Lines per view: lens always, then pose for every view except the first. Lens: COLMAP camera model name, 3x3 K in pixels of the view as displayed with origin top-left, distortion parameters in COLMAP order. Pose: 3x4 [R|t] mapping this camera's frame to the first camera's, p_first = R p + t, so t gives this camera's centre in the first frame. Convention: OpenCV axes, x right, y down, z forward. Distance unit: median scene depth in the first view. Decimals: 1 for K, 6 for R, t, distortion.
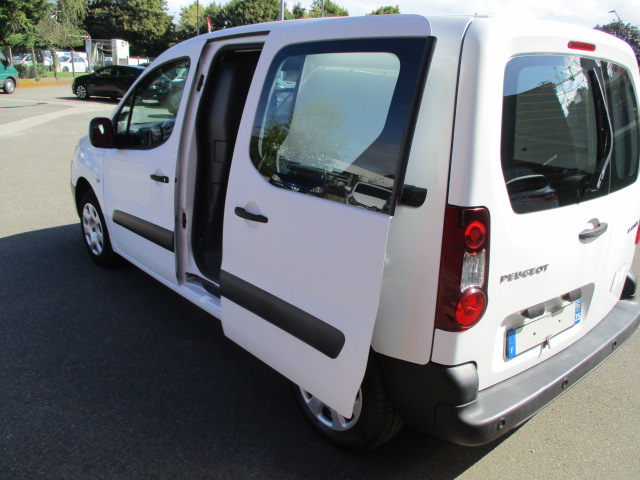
lens RADIAL K [[464.6, 0, 316.5], [0, 464.6, 239.0], [0, 0, 1]] dist [-0.034912, 0.005017]
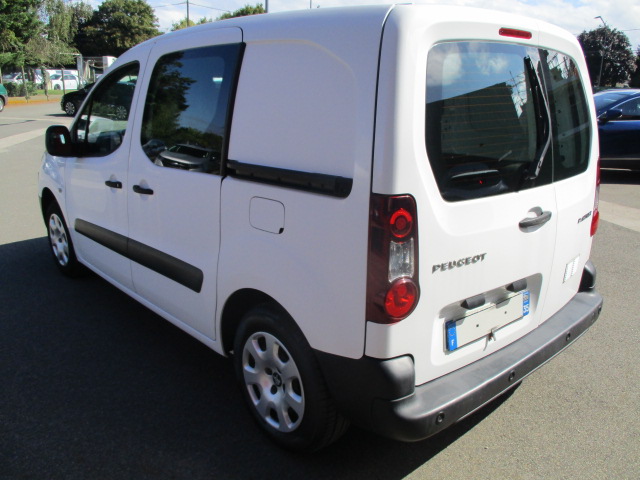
lens RADIAL K [[464.6, 0, 323.9], [0, 464.6, 242.3], [0, 0, 1]] dist [-0.034912, 0.005017]
pose [[0.999522, -0.028075, 0.012938, 0.123328], [0.028322, 0.999413, -0.019272, 0.033886], [-0.012389, 0.019629, 0.999731, 0.016050]]
